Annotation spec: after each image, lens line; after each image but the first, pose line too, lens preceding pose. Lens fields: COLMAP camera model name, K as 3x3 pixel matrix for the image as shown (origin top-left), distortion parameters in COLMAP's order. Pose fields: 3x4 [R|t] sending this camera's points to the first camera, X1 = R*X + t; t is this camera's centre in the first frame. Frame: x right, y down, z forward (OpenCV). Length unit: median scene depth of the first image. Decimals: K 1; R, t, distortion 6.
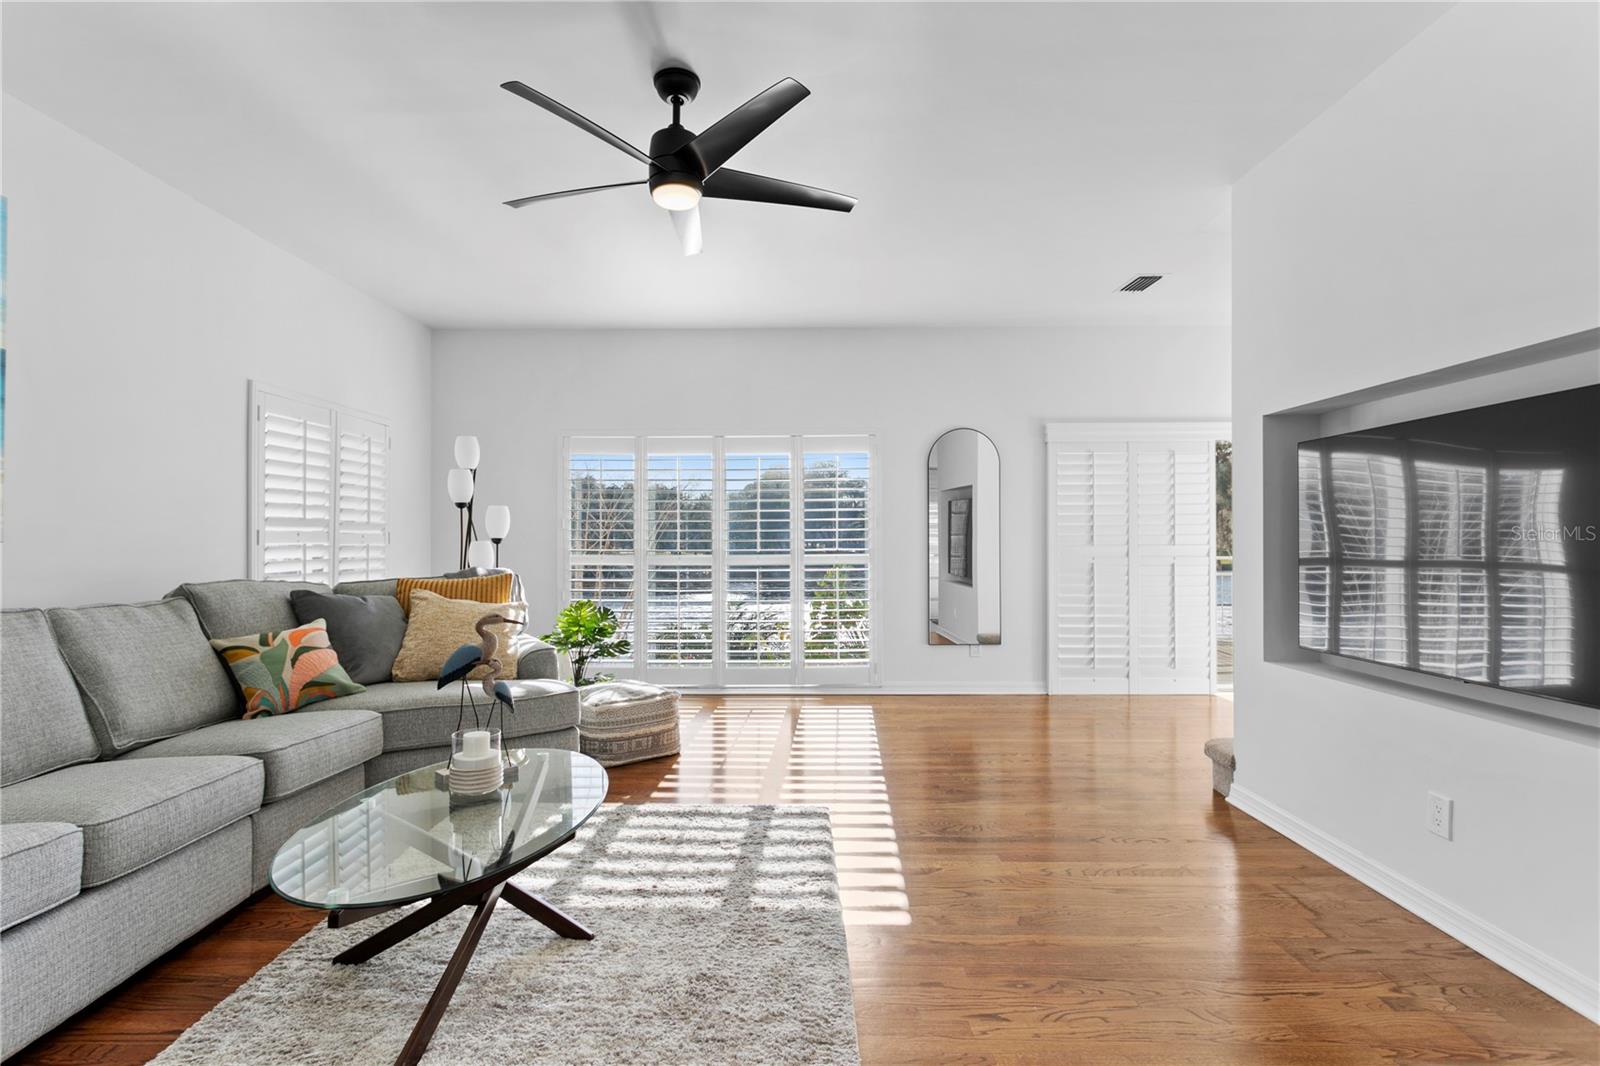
lens RADIAL K [[765.6, 0, 789.9], [0, 765.6, 531.1], [0, 0, 1]] dist [-0.003664, -0.000738]
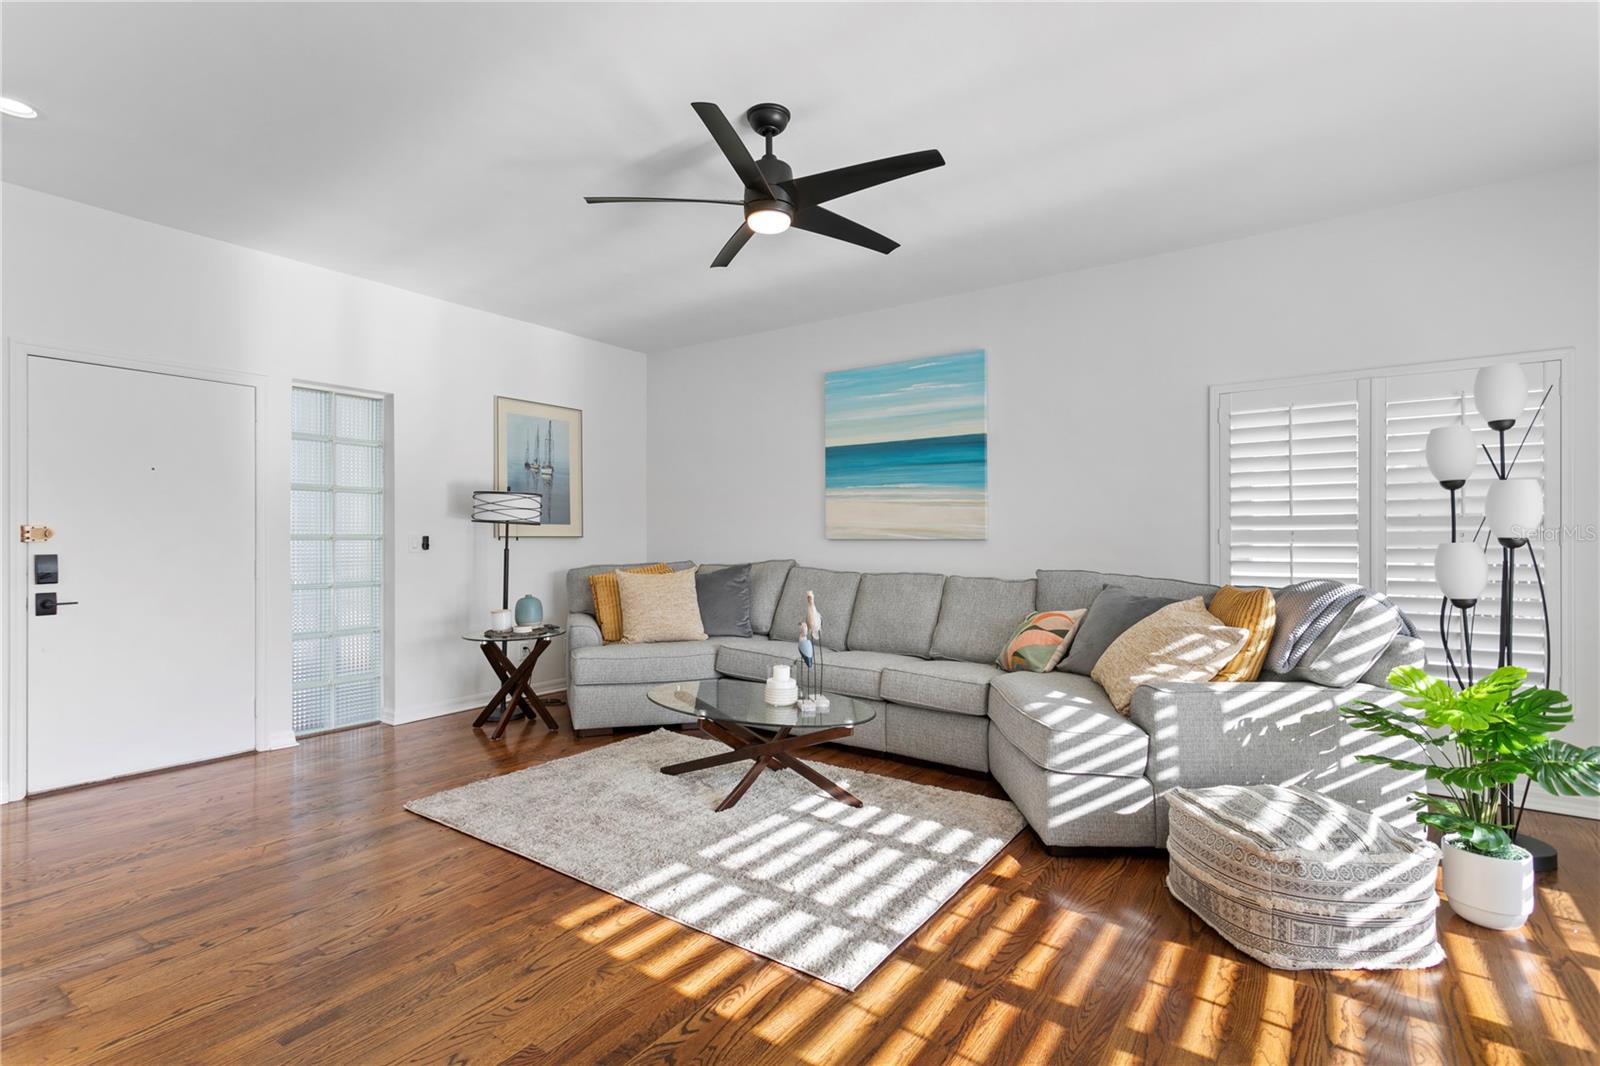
lens RADIAL K [[765.6, 0, 775.9], [0, 765.6, 535.0], [0, 0, 1]] dist [-0.003664, -0.000738]
pose [[-0.581192, 0.005006, -0.813751, 0.485049], [0.009946, 0.999950, -0.000952, 0.000860], [0.813706, -0.008647, -0.581213, 1.094539]]
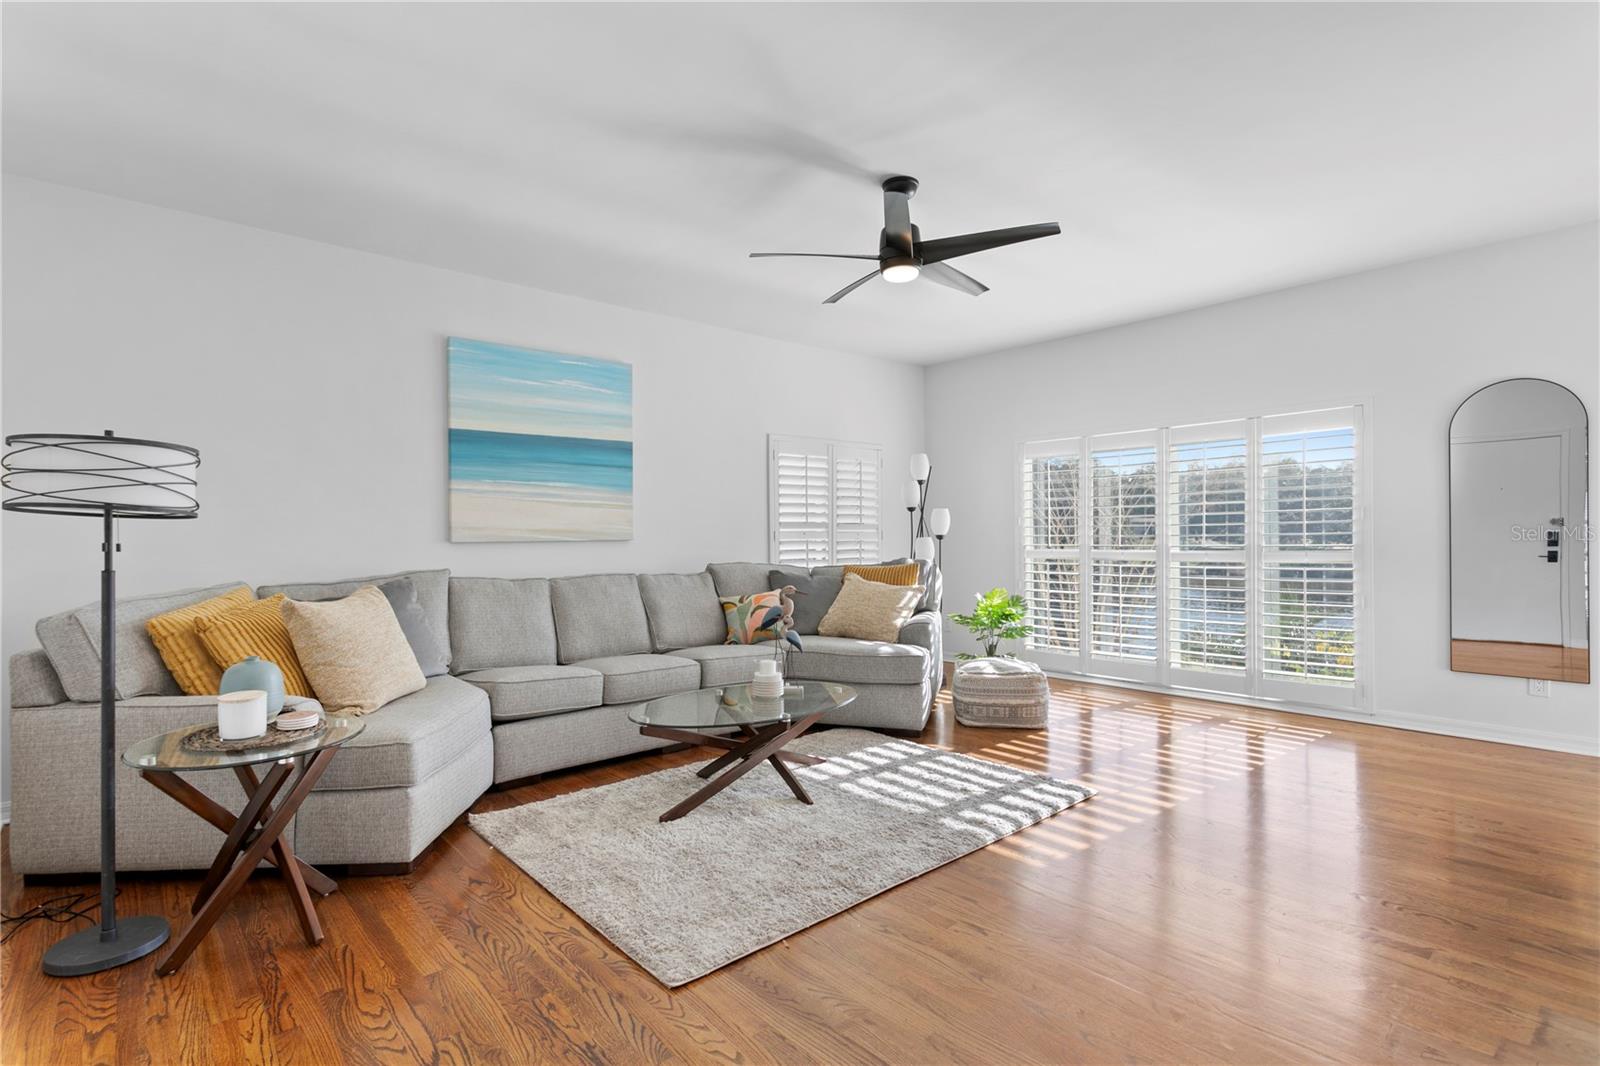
lens RADIAL K [[765.6, 0, 768.7], [0, 765.6, 540.1], [0, 0, 1]] dist [-0.003664, -0.000738]
pose [[0.655351, -0.000112, -0.755324, 0.452538], [0.015096, 0.999802, 0.012949, -0.002857], [0.755173, -0.019889, 0.655224, -0.018782]]
